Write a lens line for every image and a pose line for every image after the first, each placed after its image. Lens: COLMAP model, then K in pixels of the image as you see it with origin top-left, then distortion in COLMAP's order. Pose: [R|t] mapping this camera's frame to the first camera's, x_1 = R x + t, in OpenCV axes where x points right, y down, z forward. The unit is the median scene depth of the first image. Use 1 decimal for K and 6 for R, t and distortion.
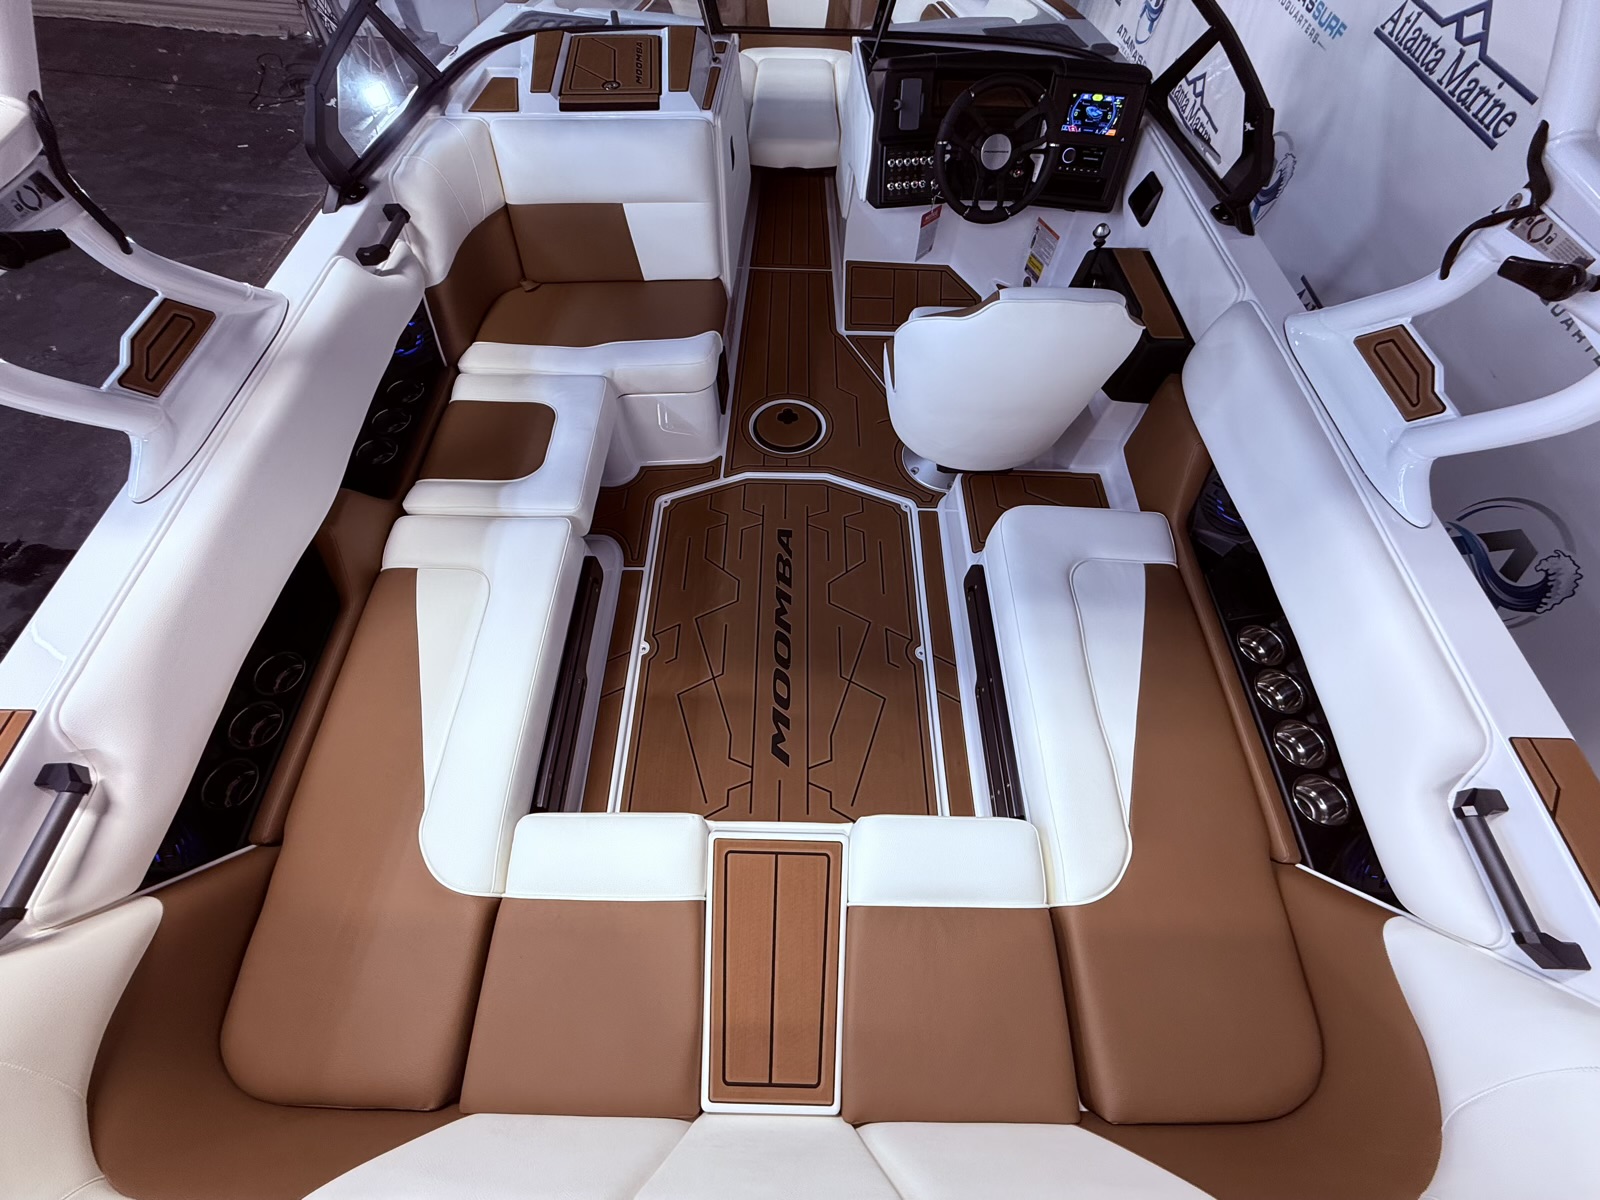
lens RADIAL K [[654.4, 0, 791.1], [0, 654.4, 608.4], [0, 0, 1]] dist [-0.005171, 0.001885]
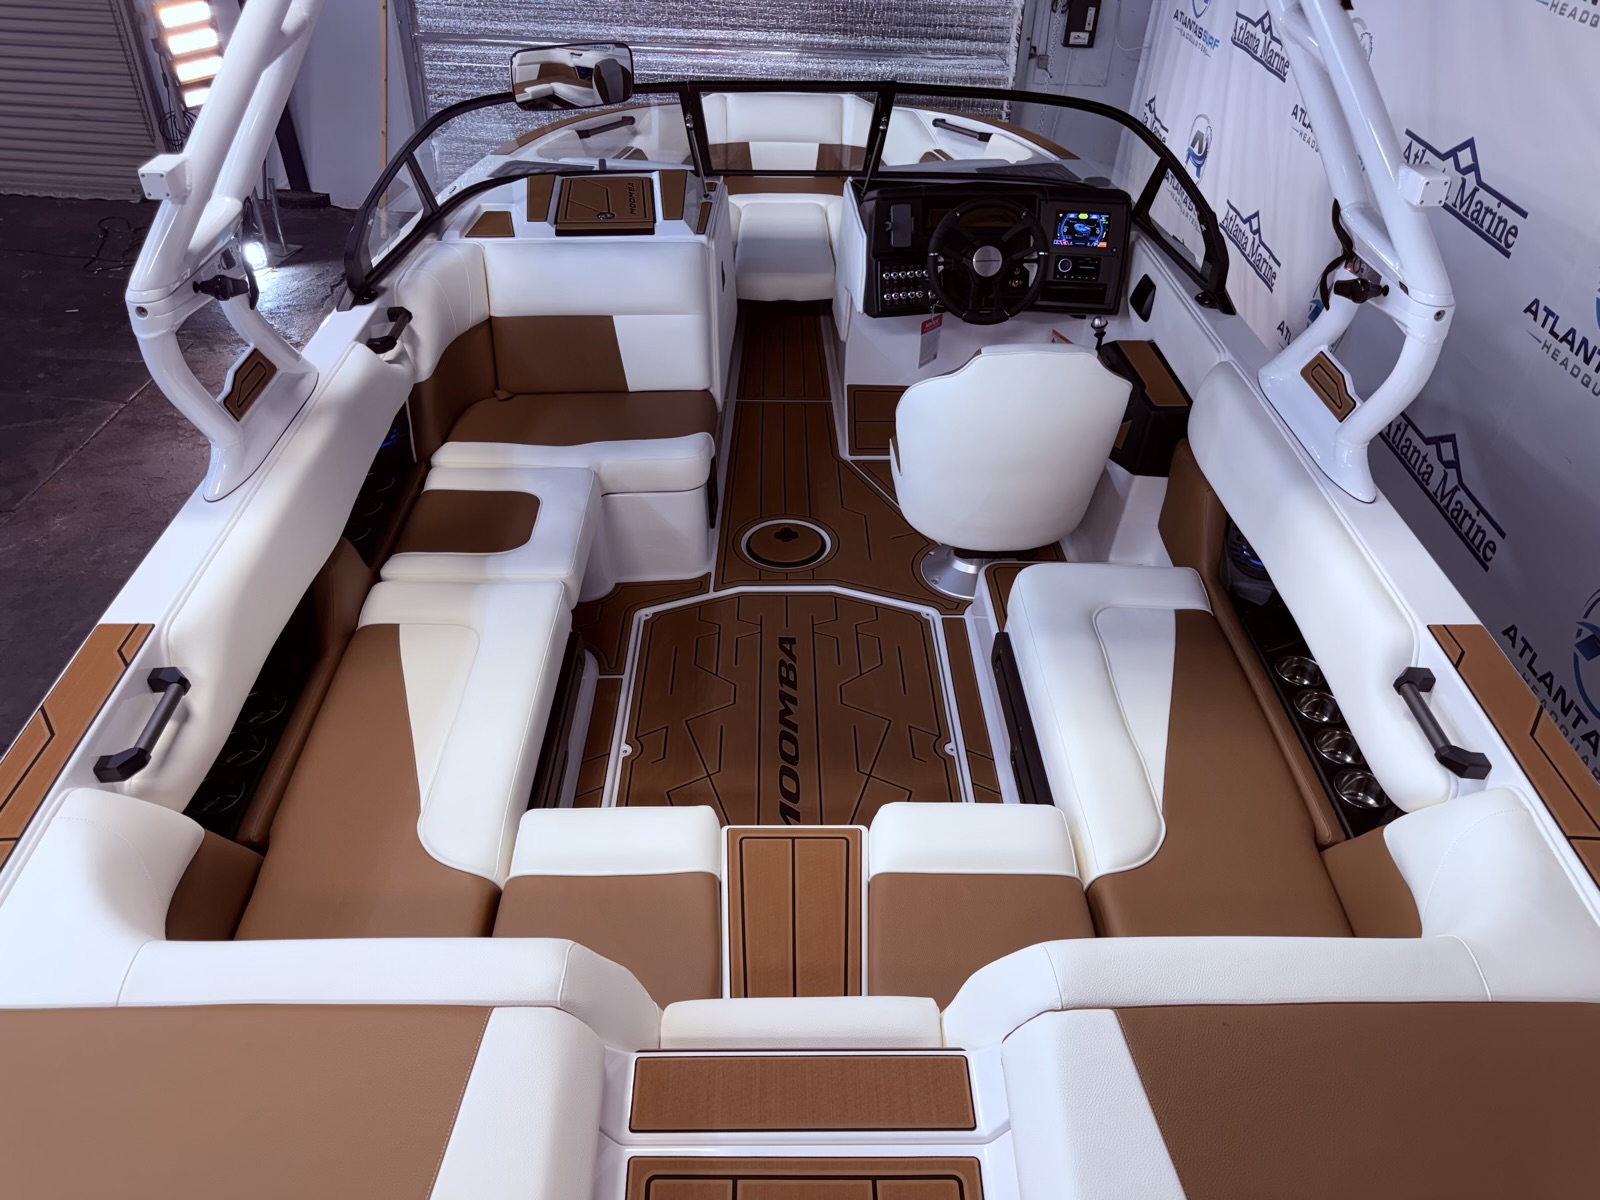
lens RADIAL K [[1167.0, 0, 791.5], [0, 1167.0, 614.6], [0, 0, 1]] dist [0.032160, -0.047228]
pose [[0.999677, -0.020114, 0.015516, -0.030382], [0.024444, 0.927907, -0.372009, 0.476822], [-0.006915, 0.372268, 0.928099, -0.478770]]
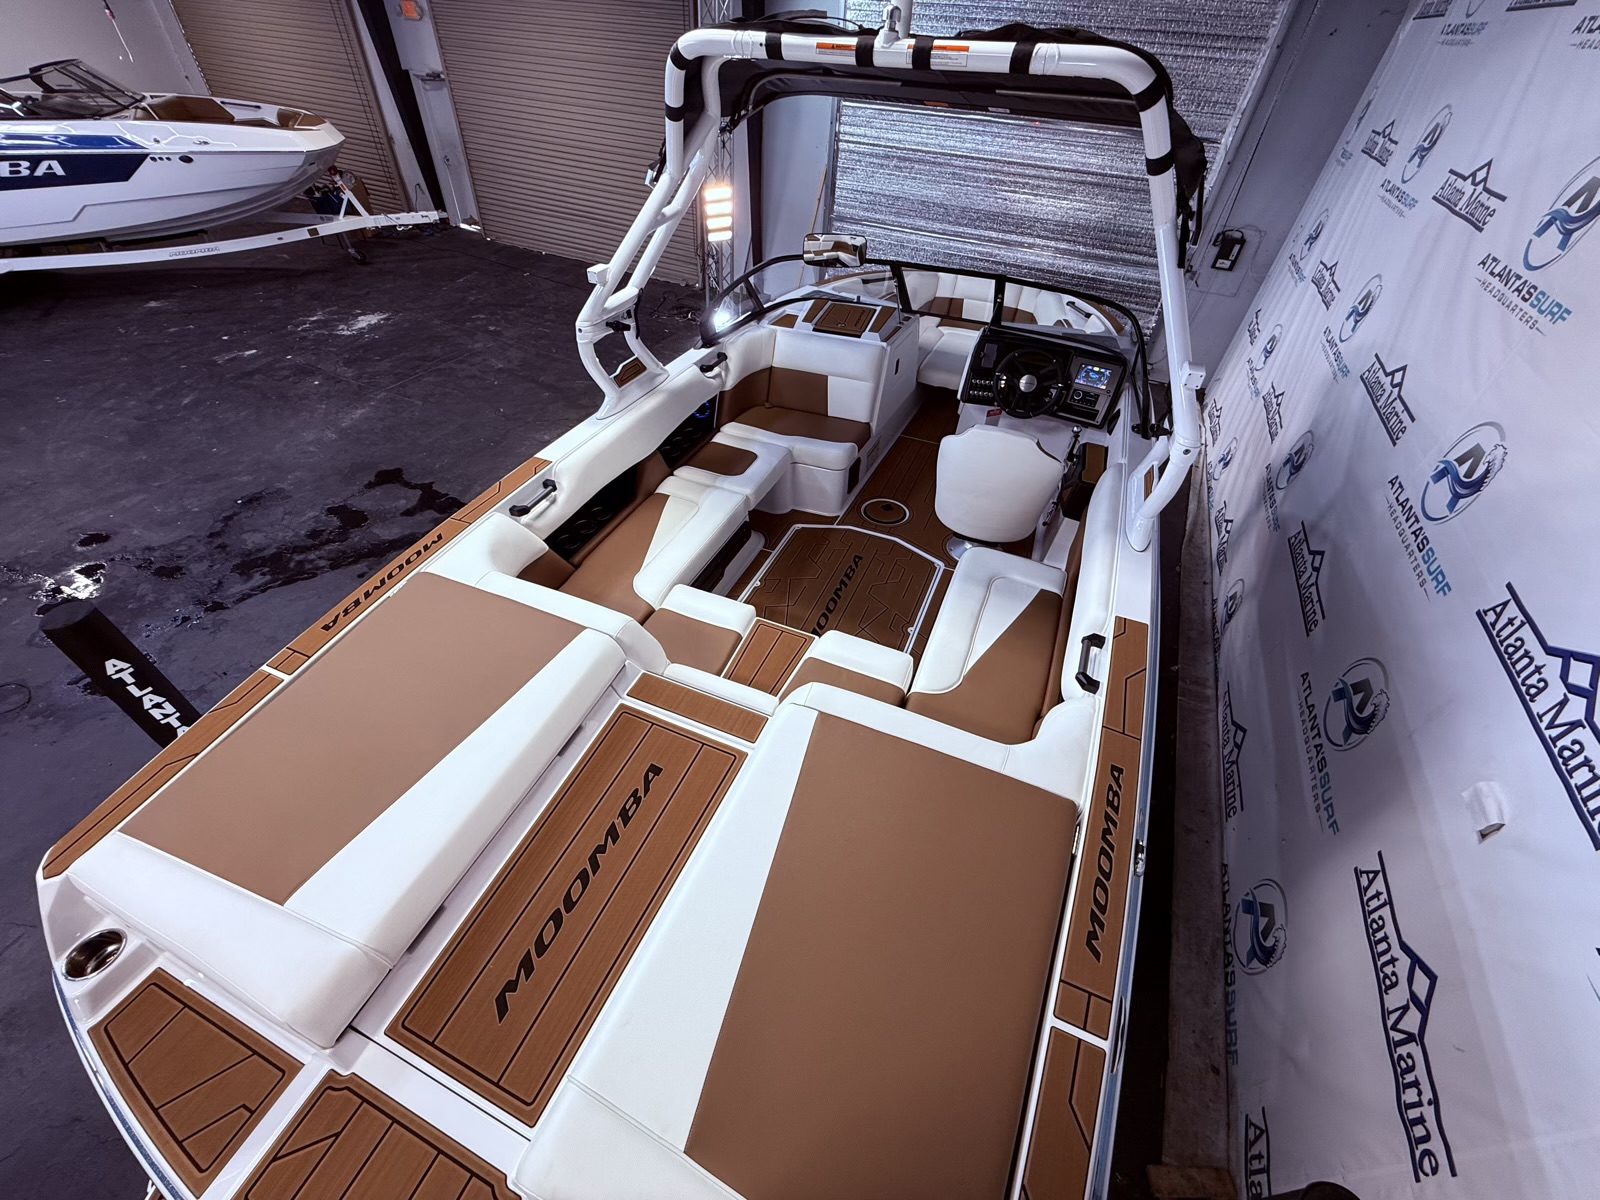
lens RADIAL K [[654.4, 0, 778.5], [0, 654.4, 606.3], [0, 0, 1]] dist [-0.005171, 0.001885]
pose [[0.921245, 0.265521, -0.284264, 0.352355], [-0.338876, 0.906625, -0.251385, 0.554674], [0.190972, 0.327917, 0.925203, -0.610975]]
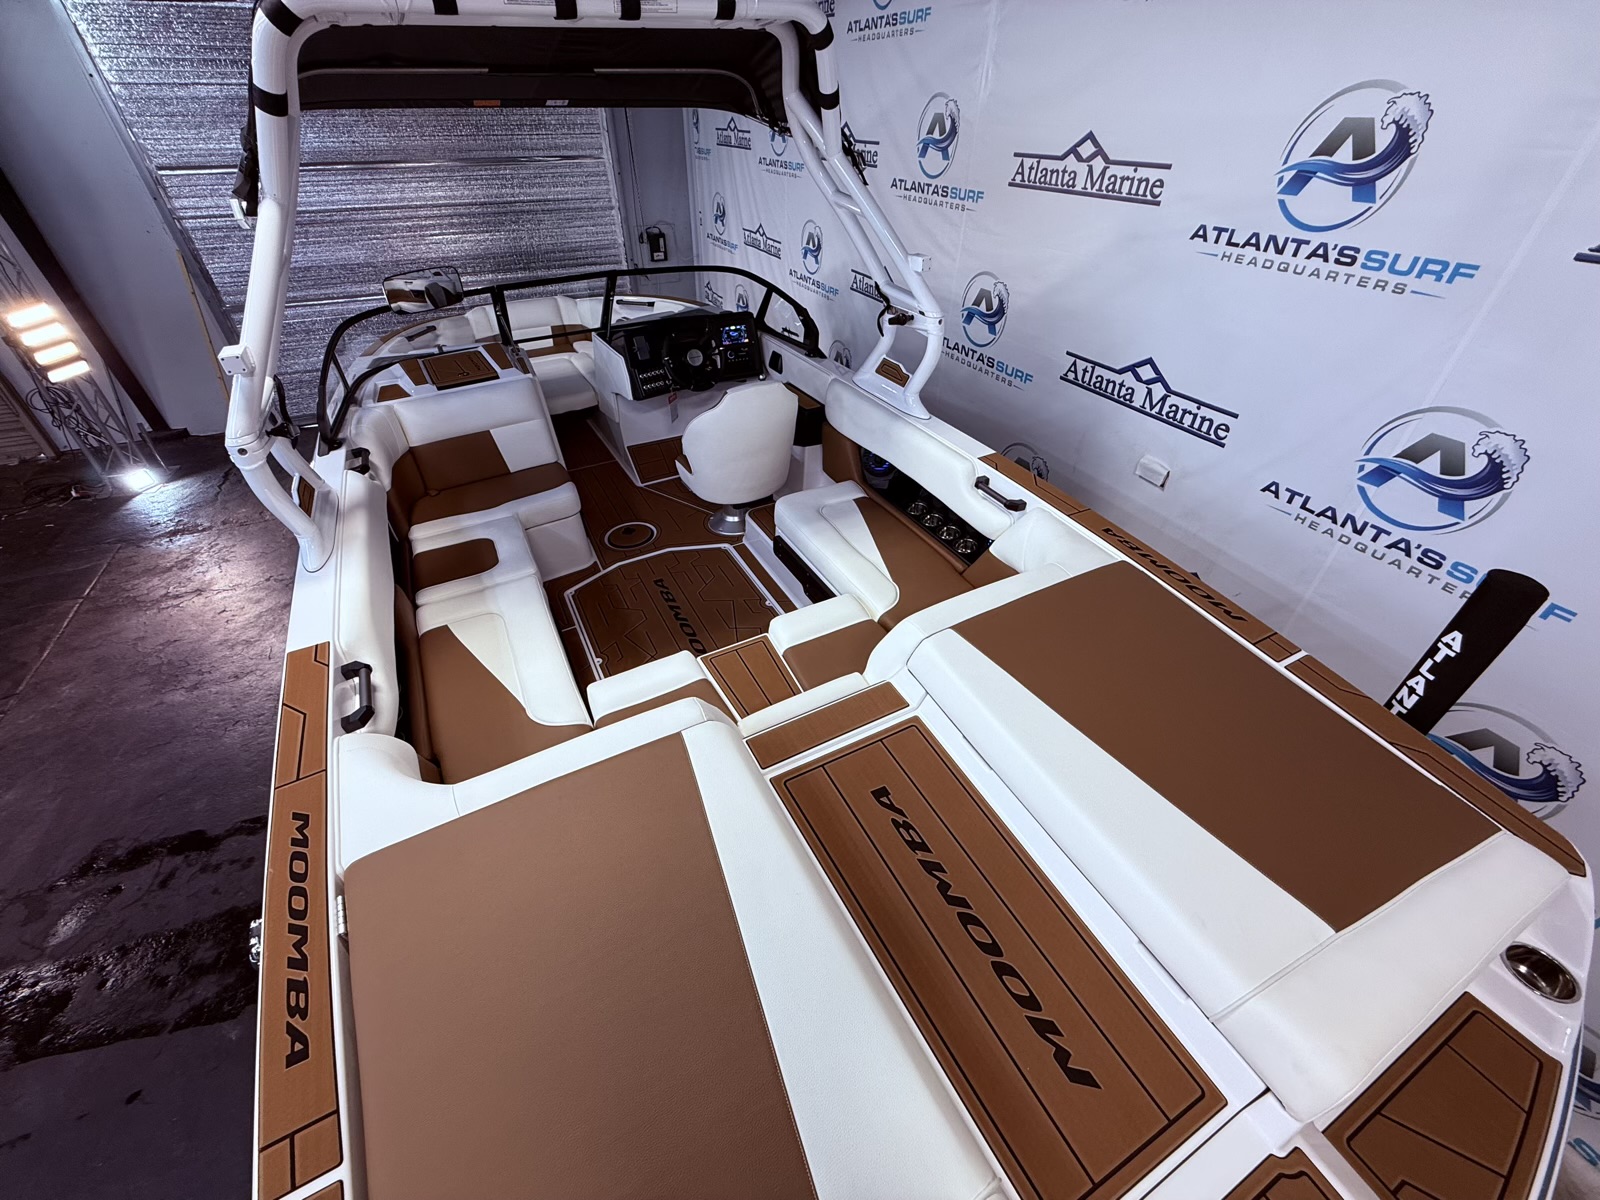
lens RADIAL K [[654.4, 0, 805.7], [0, 654.4, 604.4], [0, 0, 1]] dist [-0.005171, 0.001885]
pose [[0.876956, -0.322335, 0.356438, -0.309547], [0.428500, 0.860258, -0.276302, 0.574850], [-0.217566, 0.395039, 0.892530, -0.477486]]
